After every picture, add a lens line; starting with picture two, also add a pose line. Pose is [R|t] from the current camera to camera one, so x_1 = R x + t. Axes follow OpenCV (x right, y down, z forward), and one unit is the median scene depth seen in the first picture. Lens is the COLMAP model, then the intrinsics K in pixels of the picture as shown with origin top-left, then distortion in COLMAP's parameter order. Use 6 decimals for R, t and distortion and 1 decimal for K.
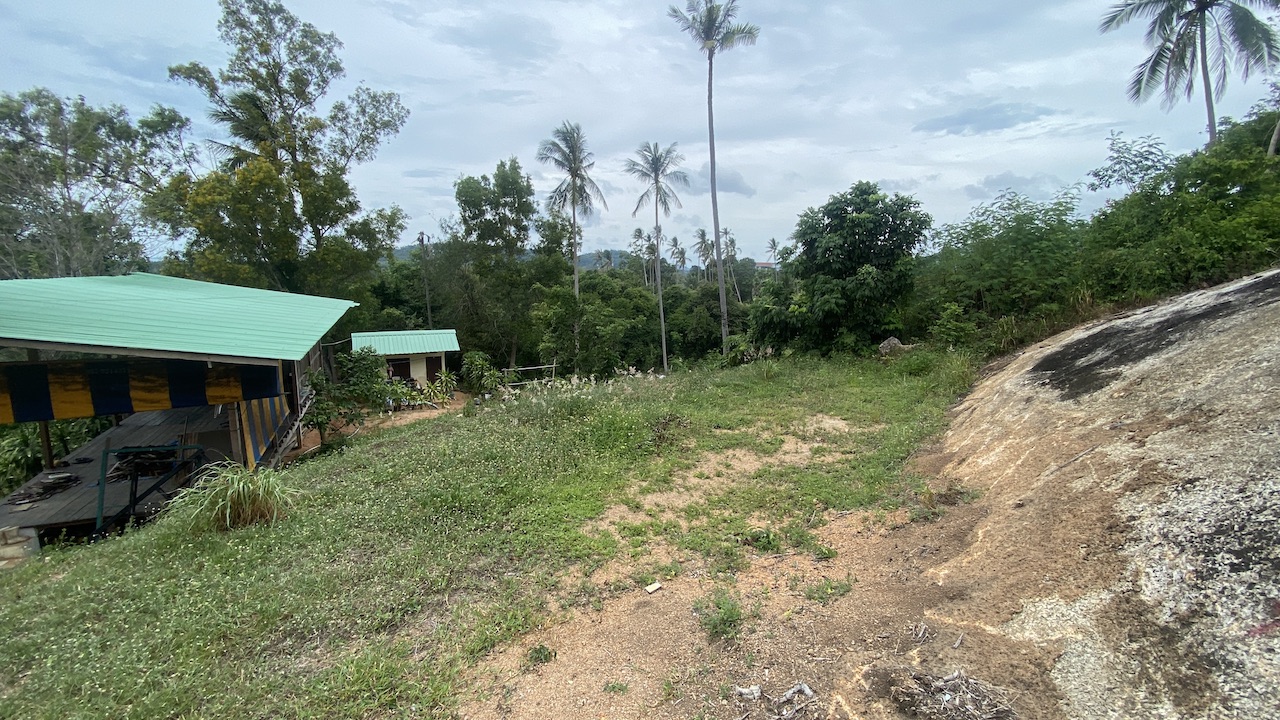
lens RADIAL K [[510.1, 0, 646.7], [0, 510.1, 366.4], [0, 0, 1]] dist [0.000349, -0.016127]
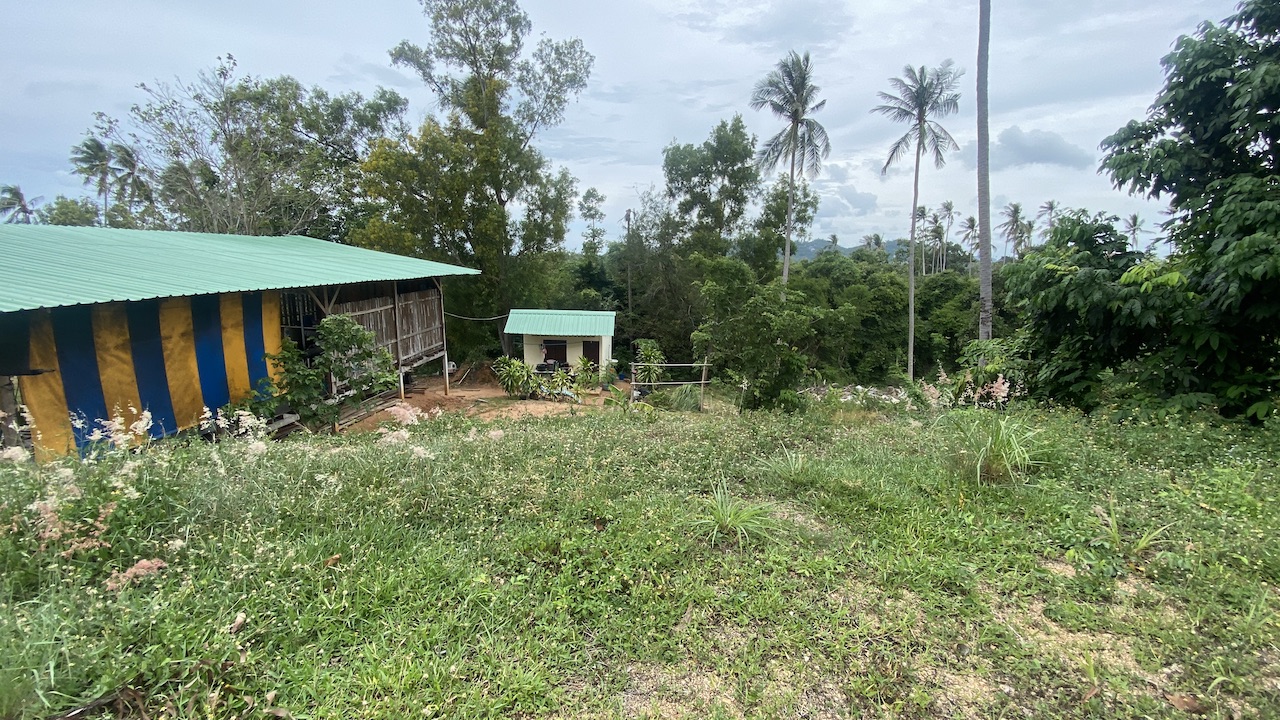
lens RADIAL K [[510.1, 0, 646.7], [0, 510.1, 366.4], [0, 0, 1]] dist [0.000349, -0.016127]
pose [[0.868679, 0.096181, -0.485949, 0.094052], [-0.090552, 0.995272, 0.035117, -0.016290], [0.487029, 0.013499, 0.873282, 0.295855]]
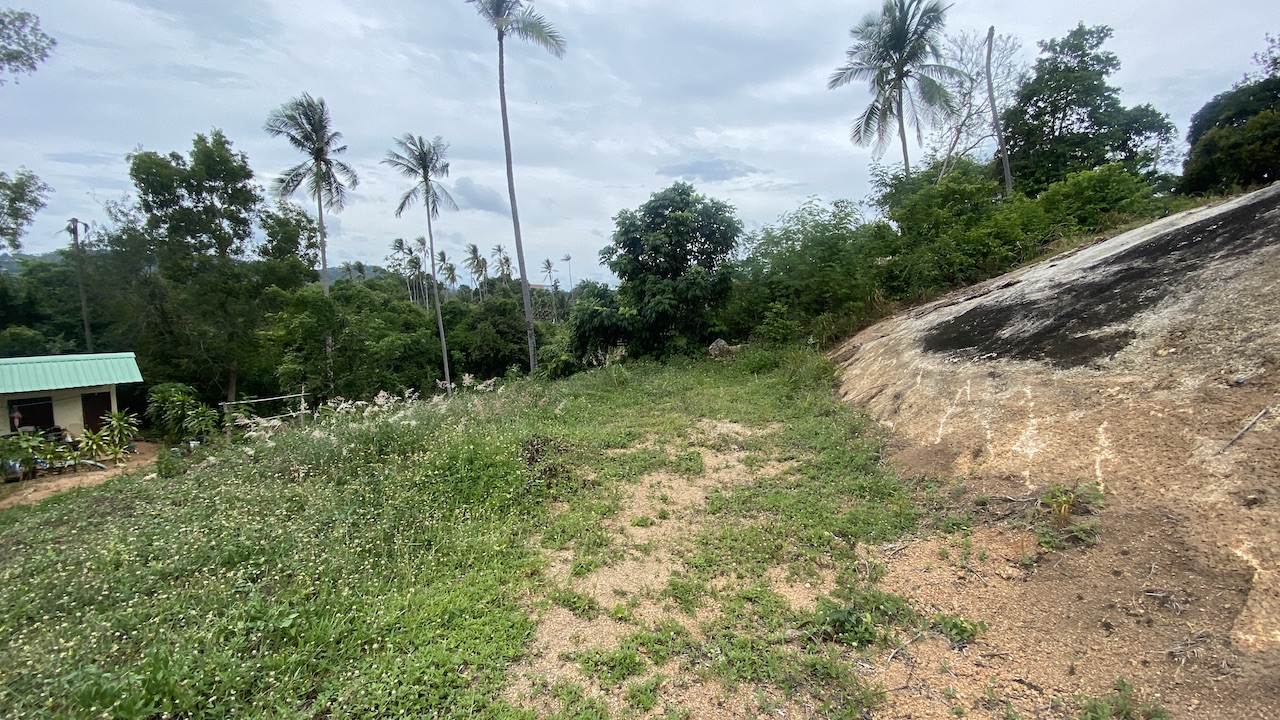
lens RADIAL K [[506.4, 0, 647.8], [0, 506.4, 367.5], [0, 0, 1]] dist [0.021244, -0.029445]
pose [[0.904536, -0.043702, 0.424152, -0.034844], [0.060048, 0.997876, -0.025240, 0.007963], [-0.422149, 0.048300, 0.905239, 0.092788]]
